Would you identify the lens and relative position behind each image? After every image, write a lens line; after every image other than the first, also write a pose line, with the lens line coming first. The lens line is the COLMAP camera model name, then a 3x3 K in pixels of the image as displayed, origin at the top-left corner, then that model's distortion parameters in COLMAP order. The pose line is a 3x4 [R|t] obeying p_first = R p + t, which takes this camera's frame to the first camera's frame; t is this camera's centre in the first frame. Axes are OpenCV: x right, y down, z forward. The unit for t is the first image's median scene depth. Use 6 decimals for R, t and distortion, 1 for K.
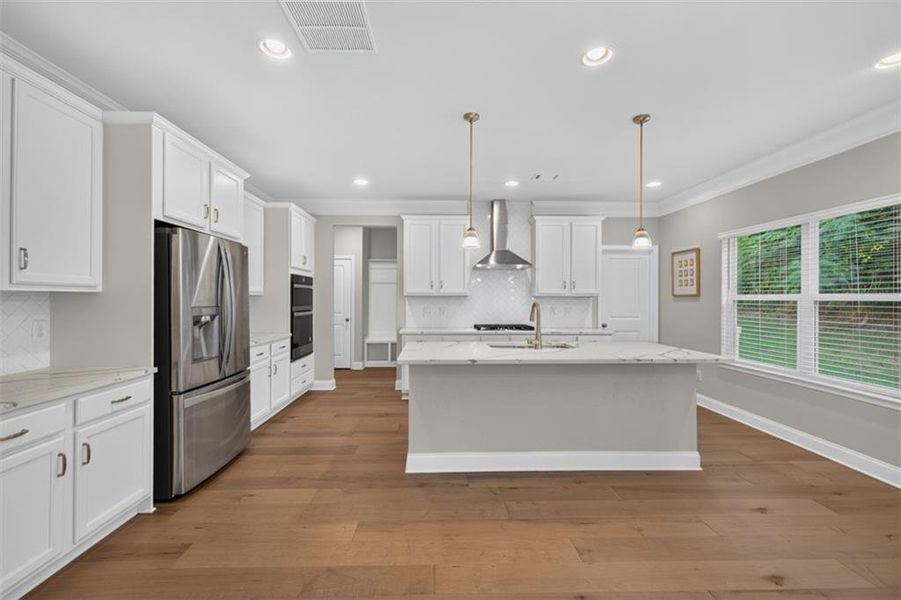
lens RADIAL K [[376.5, 0, 450.1], [0, 376.5, 293.8], [0, 0, 1]] dist [0.005046, -0.000424]
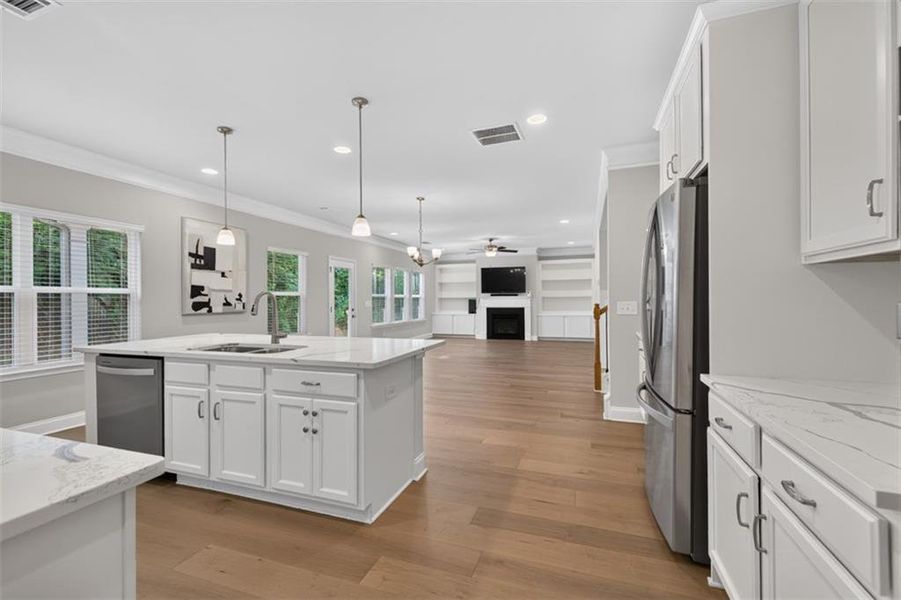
lens RADIAL K [[367.4, 0, 413.4], [0, 367.4, 301.3], [0, 0, 1]] dist [0.001480, -0.000026]
pose [[-0.890395, 0.002602, 0.455182, -0.389182], [-0.000684, 0.999975, -0.007055, 0.047135], [-0.455189, -0.006593, -0.890370, 1.424932]]
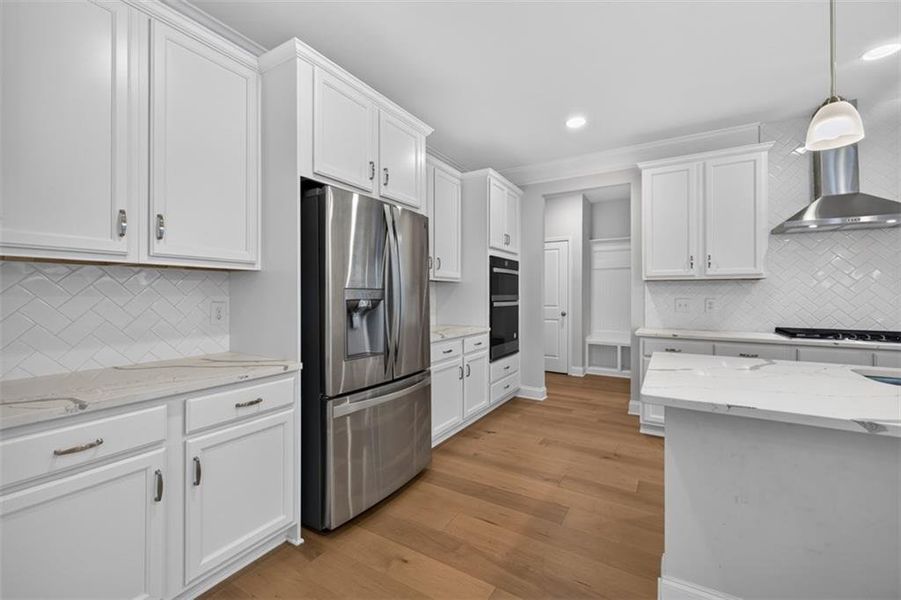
lens RADIAL K [[376.5, 0, 450.1], [0, 376.5, 293.8], [0, 0, 1]] dist [0.005046, -0.000424]
pose [[0.836438, -0.002907, -0.548054, -0.055456], [0.008888, 0.999926, 0.008260, 0.030166], [0.547990, -0.011780, 0.836402, 0.332641]]
